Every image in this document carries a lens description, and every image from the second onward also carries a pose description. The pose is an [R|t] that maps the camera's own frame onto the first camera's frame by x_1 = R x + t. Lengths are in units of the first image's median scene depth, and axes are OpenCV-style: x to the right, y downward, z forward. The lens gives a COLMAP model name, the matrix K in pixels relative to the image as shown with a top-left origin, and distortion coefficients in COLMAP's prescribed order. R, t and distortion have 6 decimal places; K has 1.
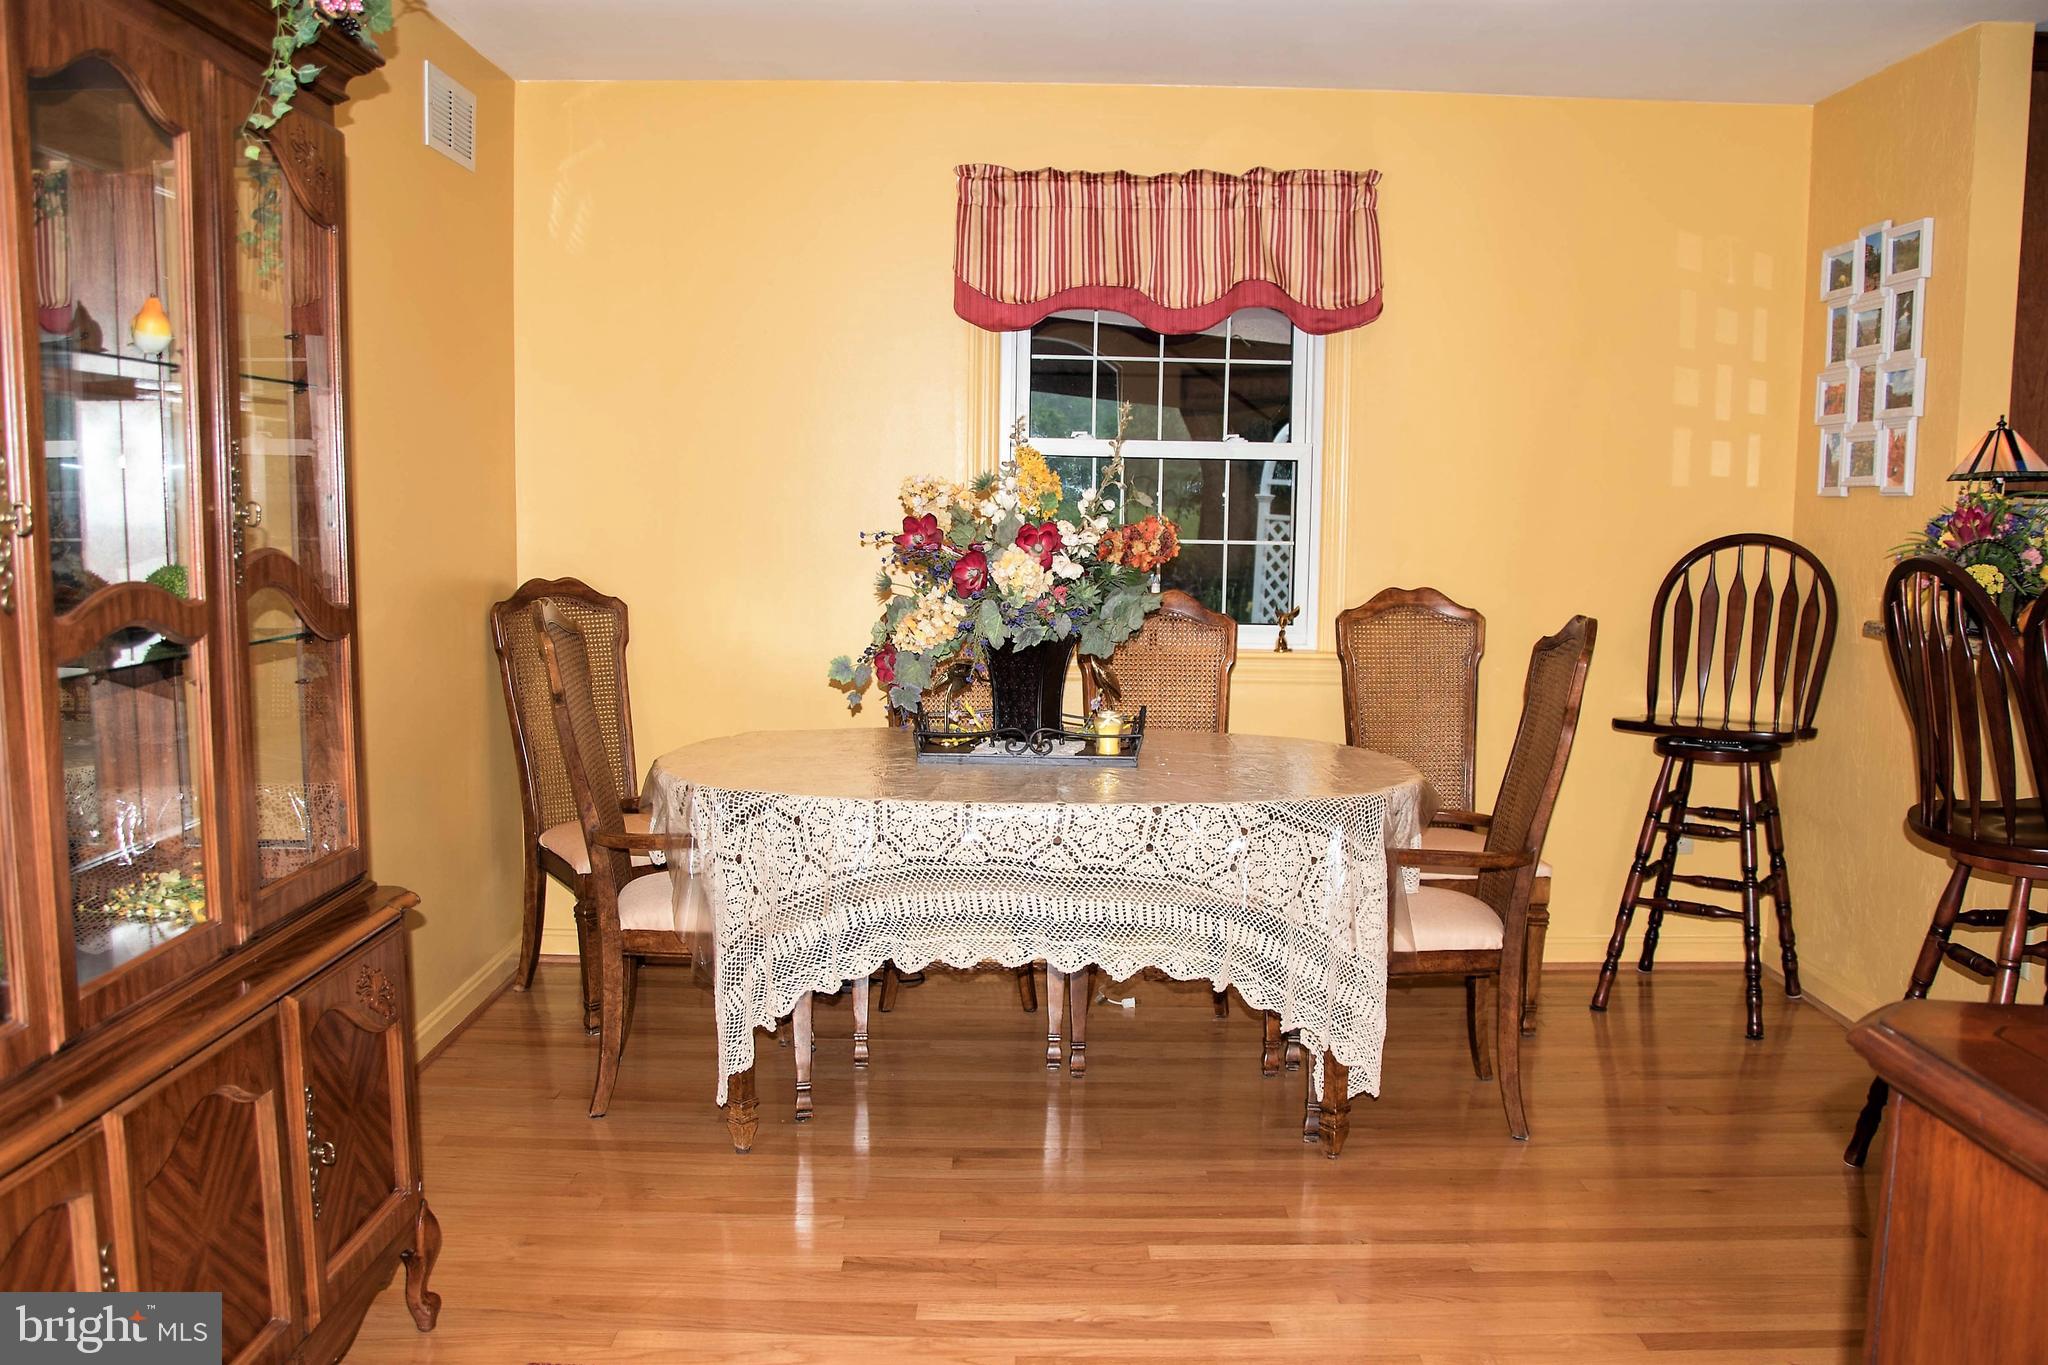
lens RADIAL K [[1693.9, 0, 1026.8], [0, 1693.9, 692.0], [0, 0, 1]] dist [-0.127670, 0.019186]
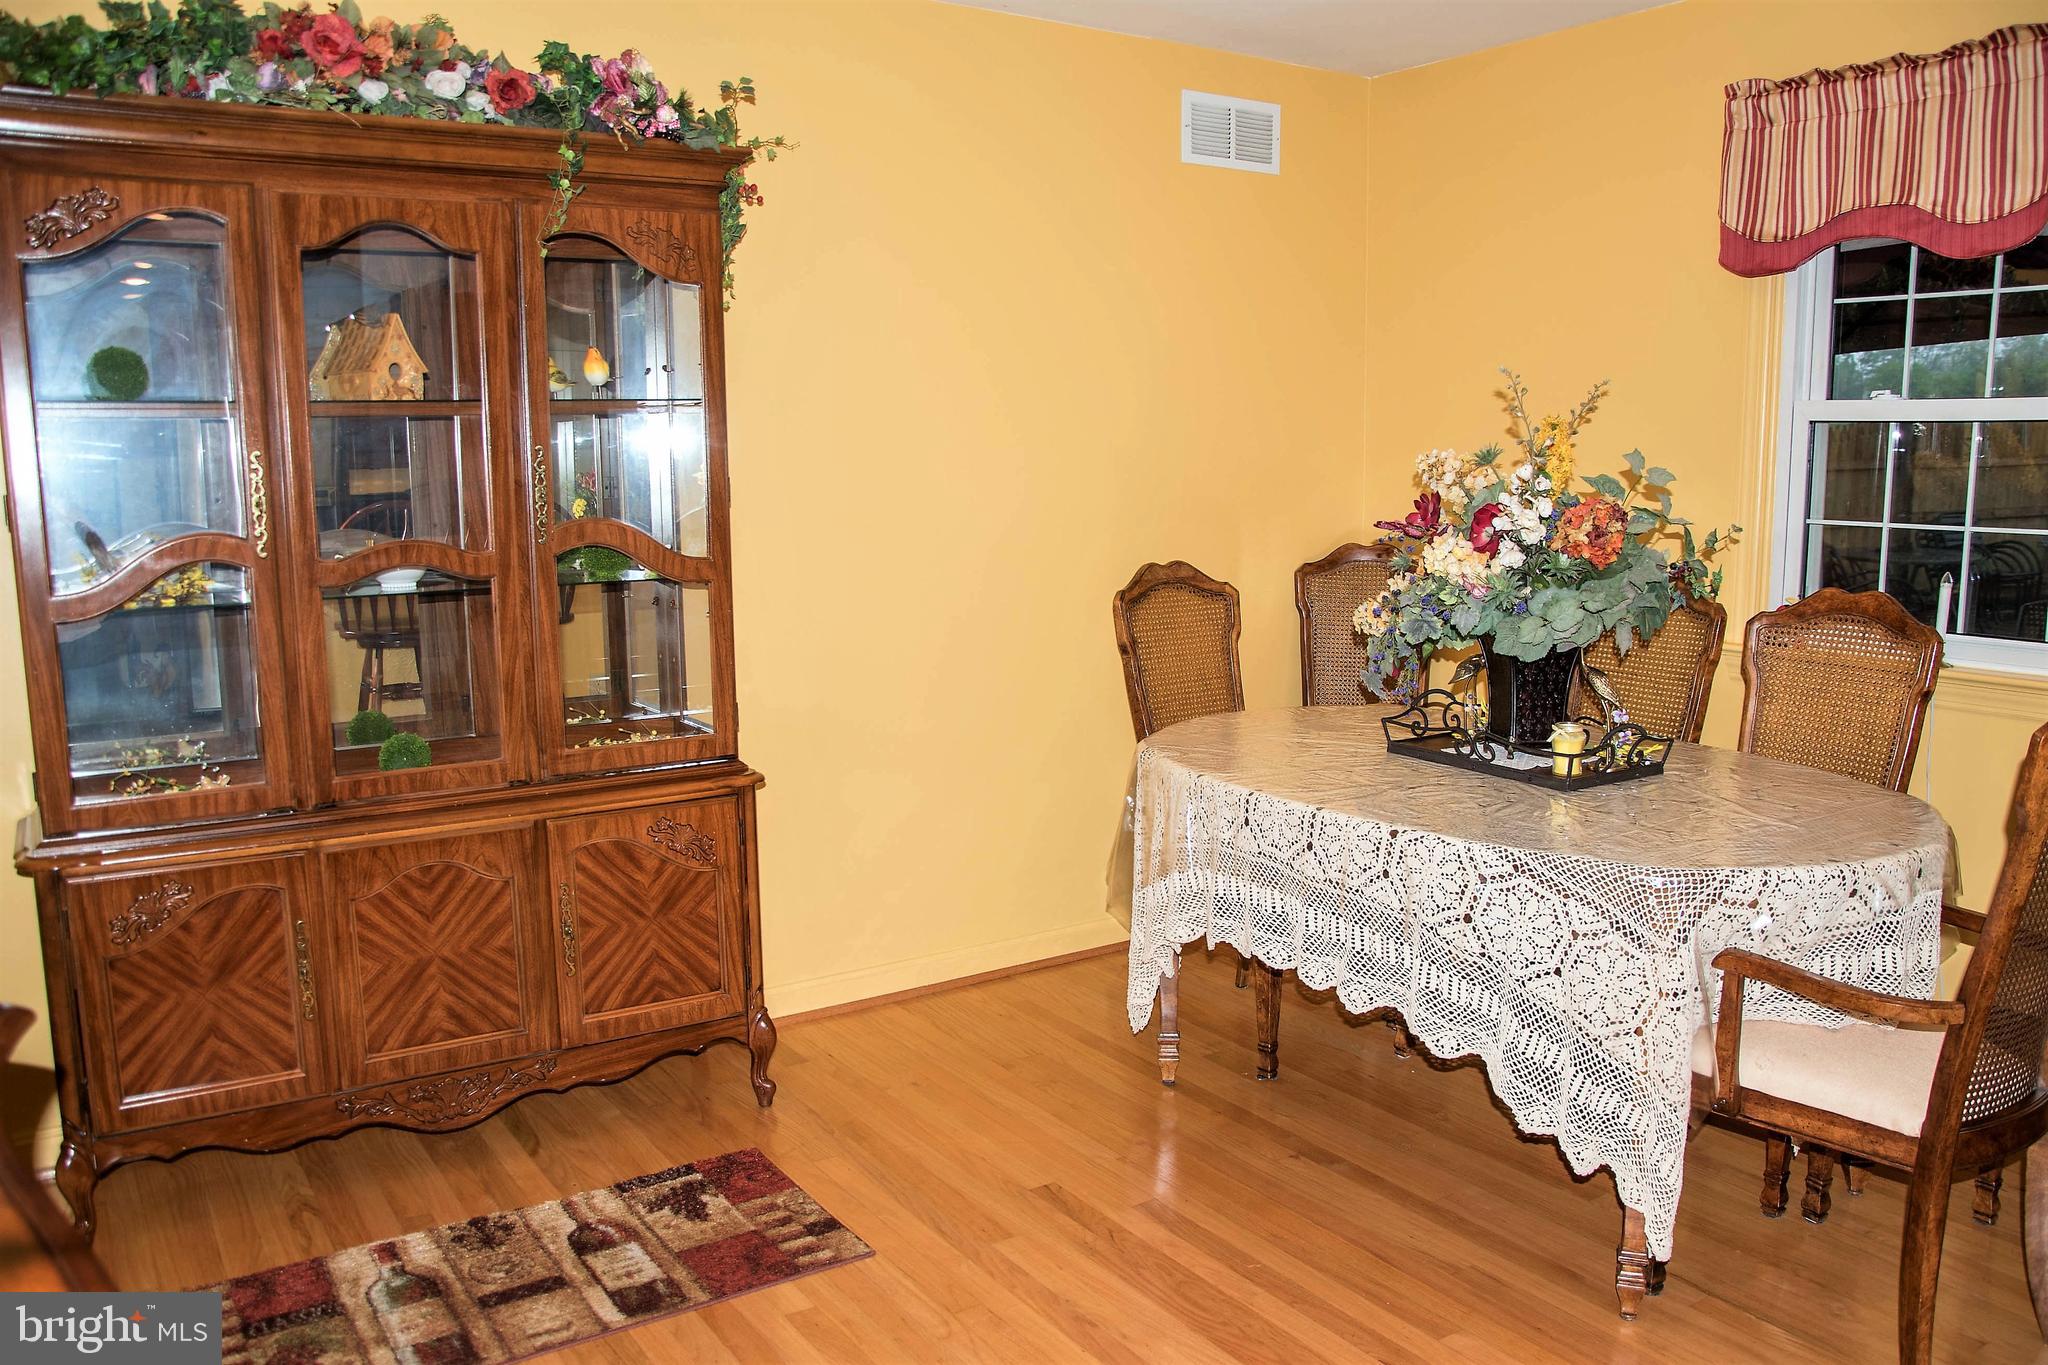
lens RADIAL K [[1610.2, 0, 1024.6], [0, 1610.2, 684.4], [0, 0, 1]] dist [-0.138217, 0.096011]
pose [[0.540300, 0.104218, -0.834994, 0.625451], [-0.080756, 0.994143, 0.071827, -0.048964], [0.837588, 0.028623, 0.545552, 0.362595]]
